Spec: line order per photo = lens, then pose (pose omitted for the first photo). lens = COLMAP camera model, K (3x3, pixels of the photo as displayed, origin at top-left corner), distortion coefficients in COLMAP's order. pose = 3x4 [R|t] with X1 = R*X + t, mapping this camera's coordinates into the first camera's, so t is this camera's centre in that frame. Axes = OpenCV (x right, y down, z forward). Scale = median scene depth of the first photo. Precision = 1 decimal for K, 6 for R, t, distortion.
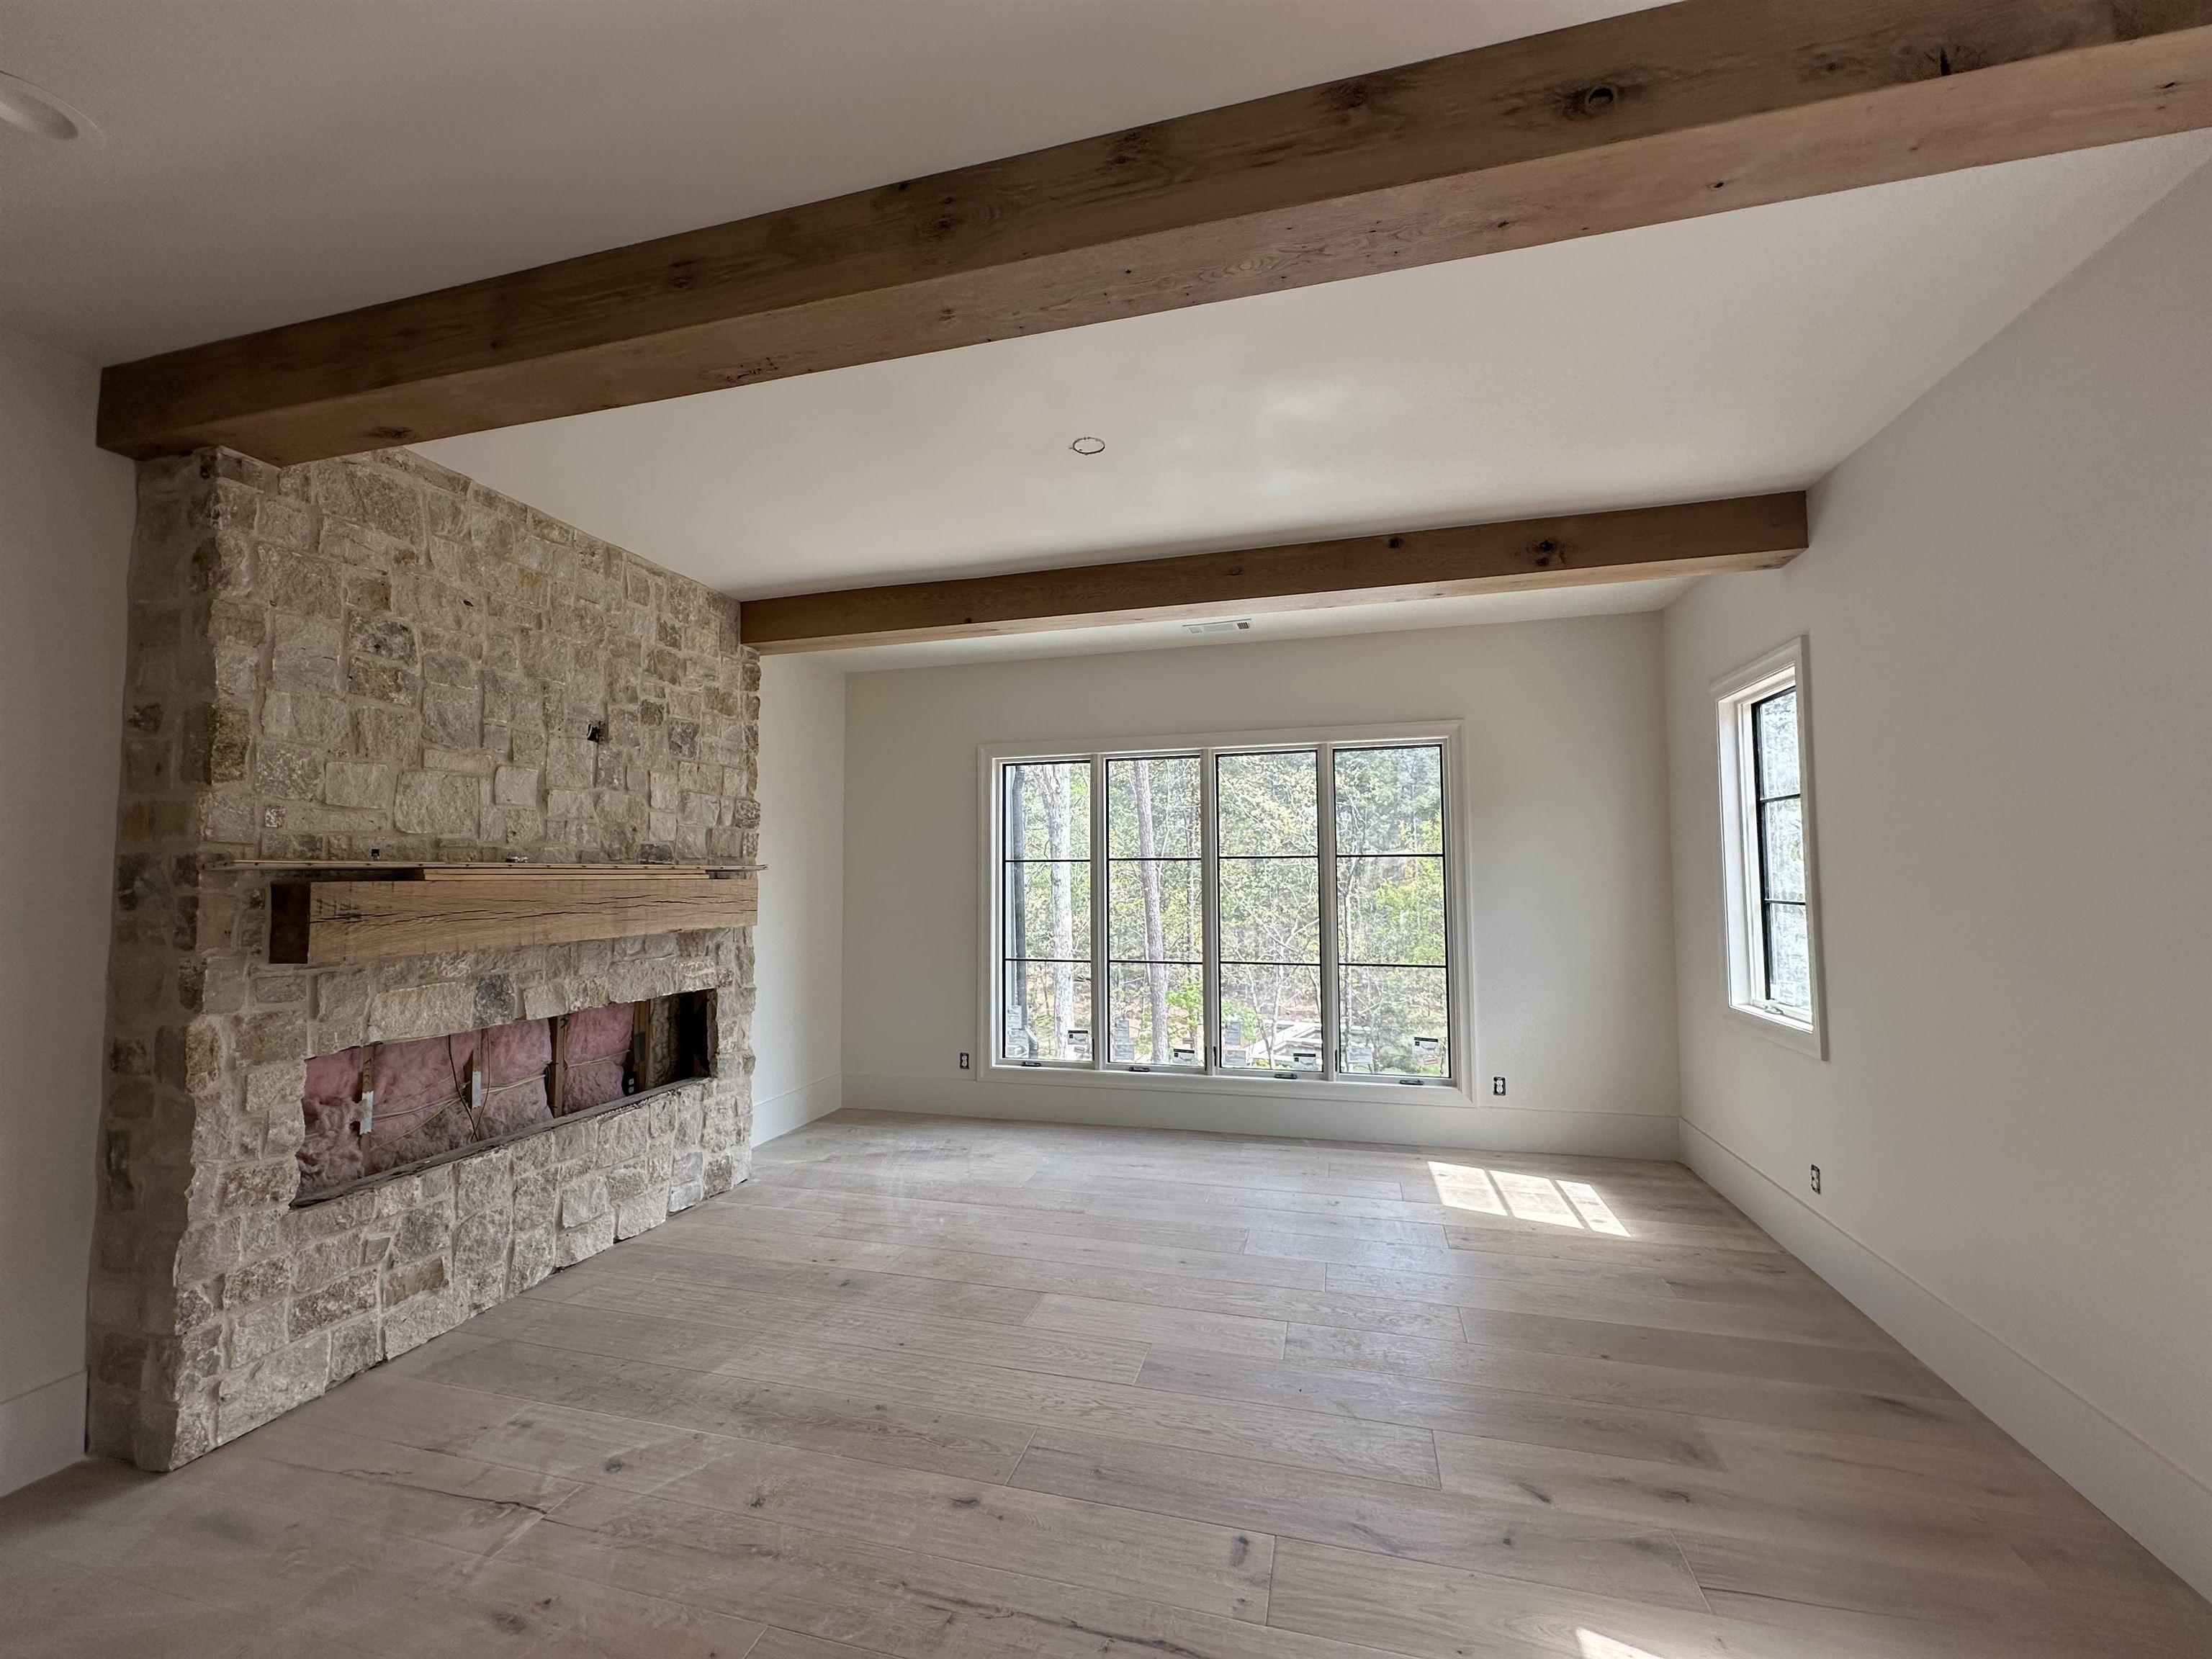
lens RADIAL K [[888.8, 0, 1108.1], [0, 888.8, 824.6], [0, 0, 1]] dist [0.000018, -0.000002]
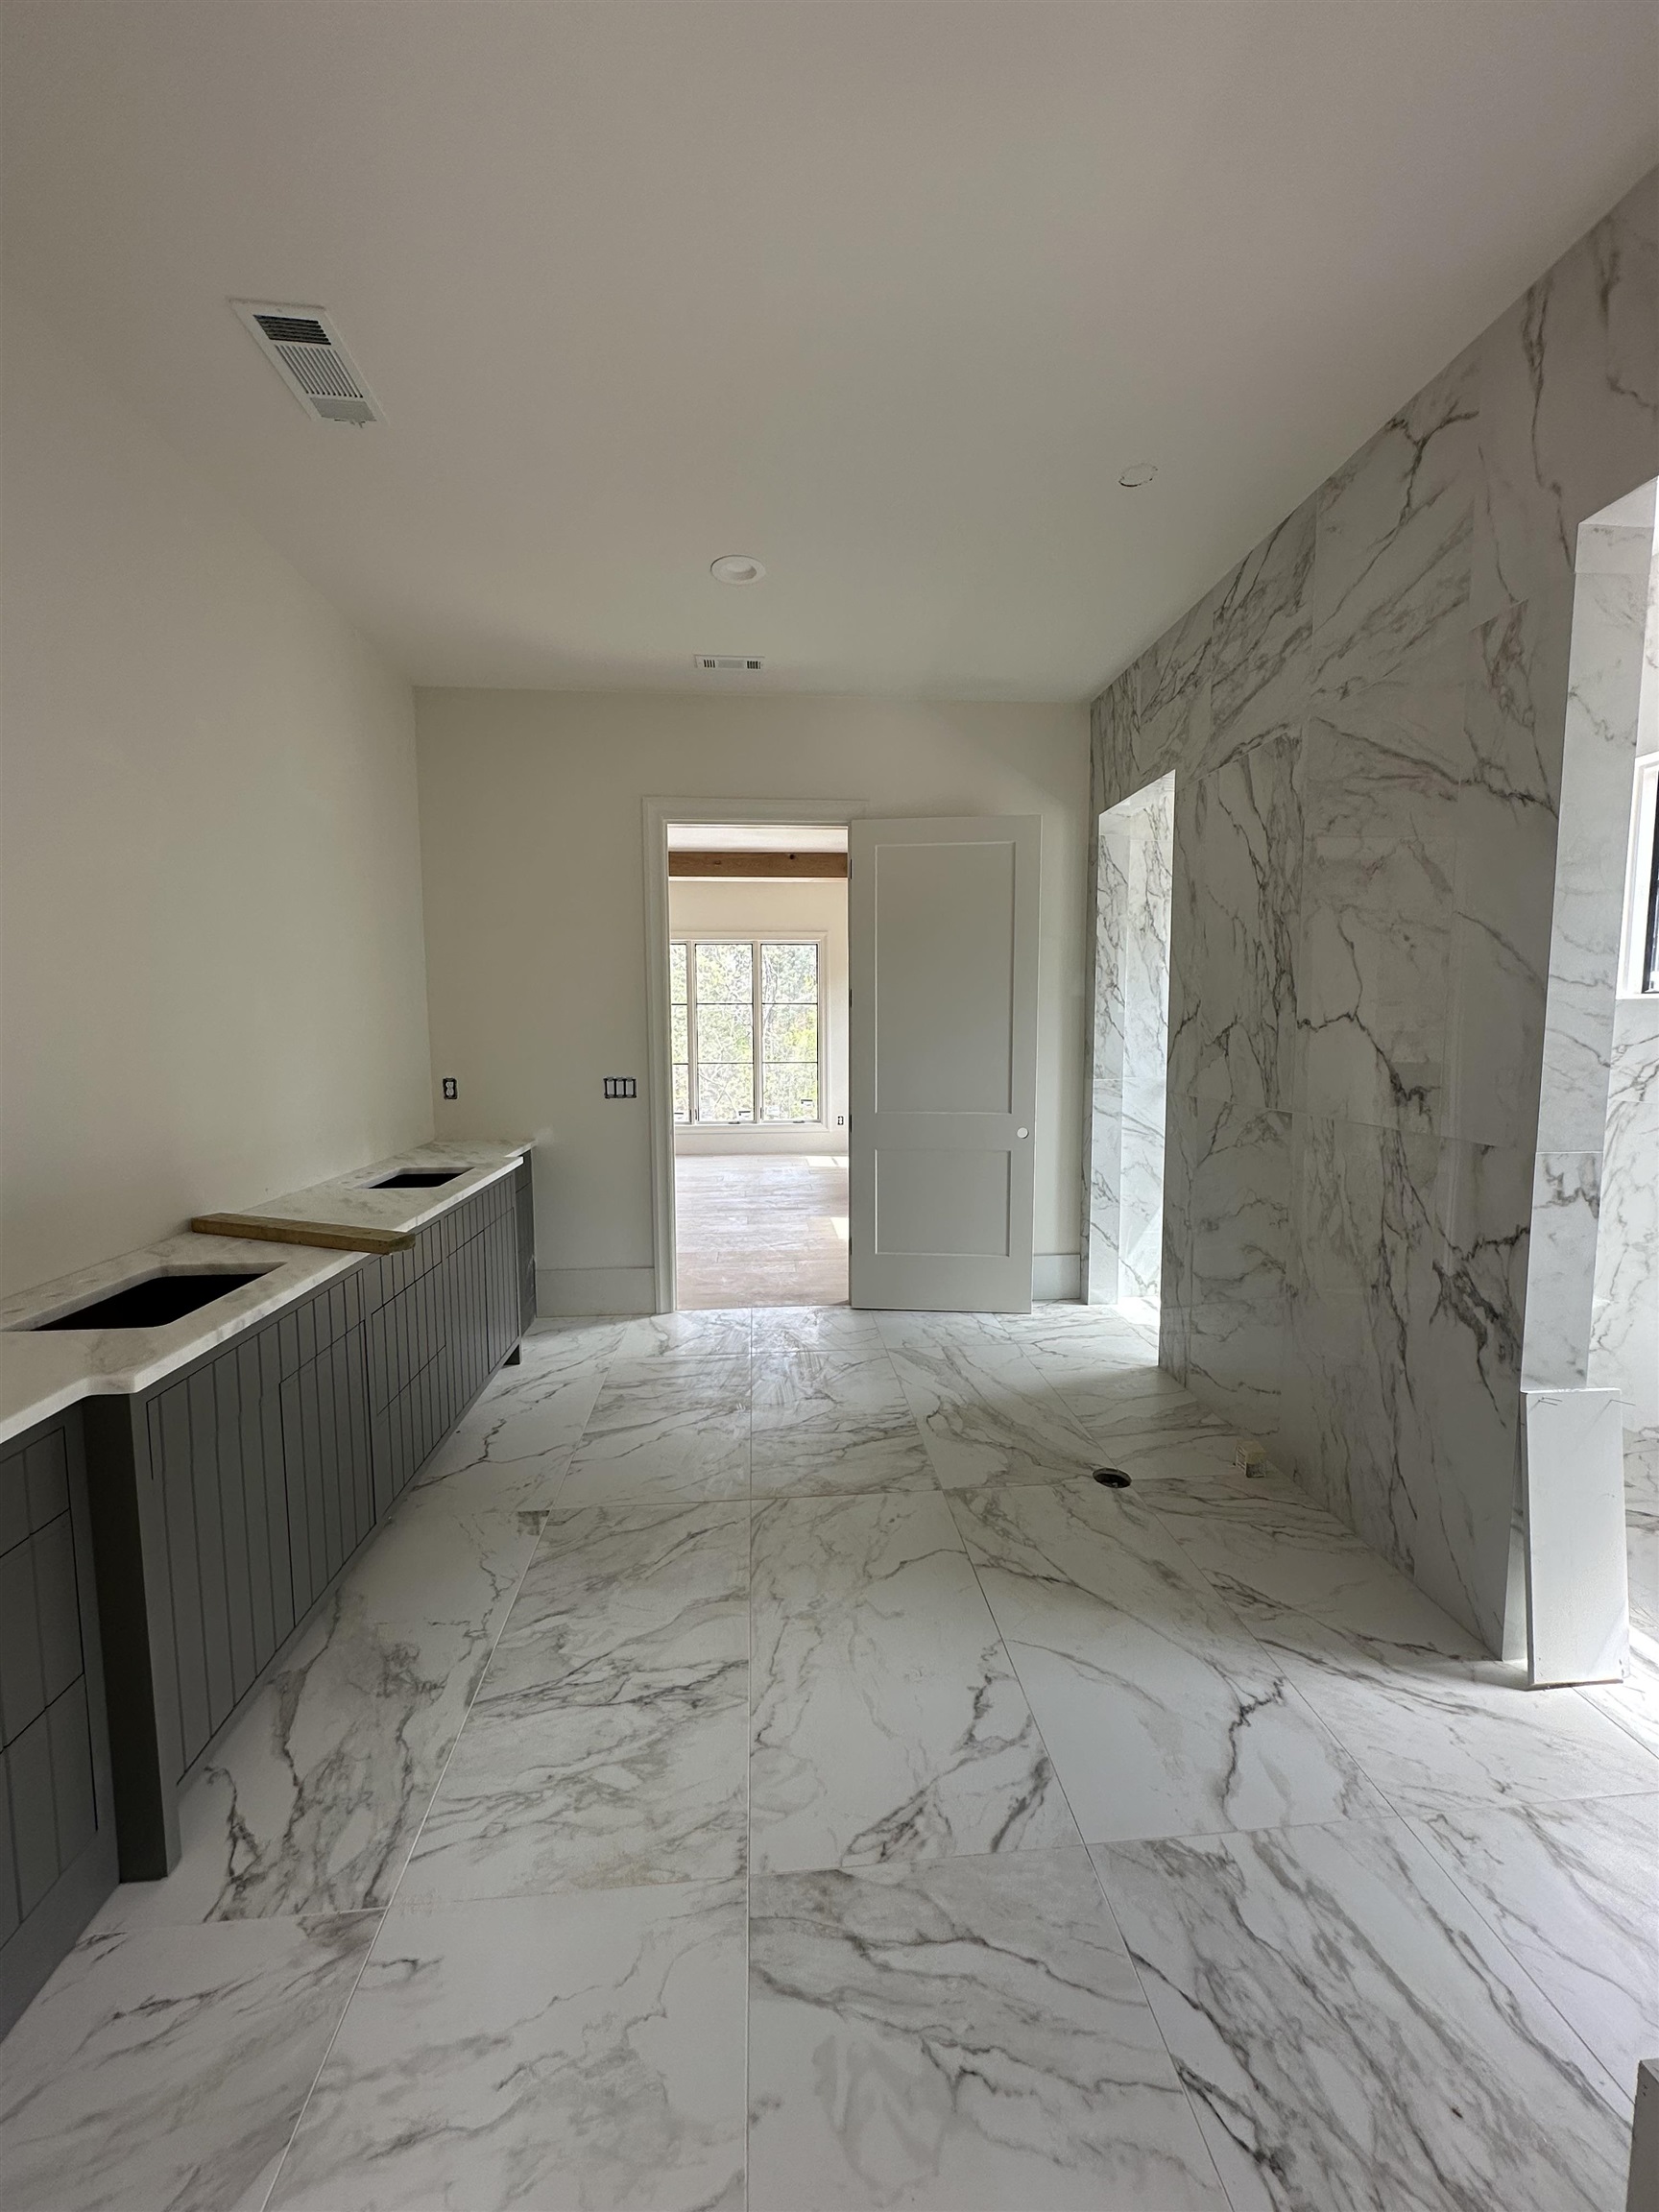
lens RADIAL K [[888.8, 0, 833.7], [0, 888.8, 1104.9], [0, 0, 1]] dist [0.000018, -0.000002]
pose [[0.943143, -0.021192, 0.331712, -0.218299], [-0.024559, 0.990795, 0.133127, -0.005816], [-0.331479, -0.133705, 0.933940, -0.793574]]
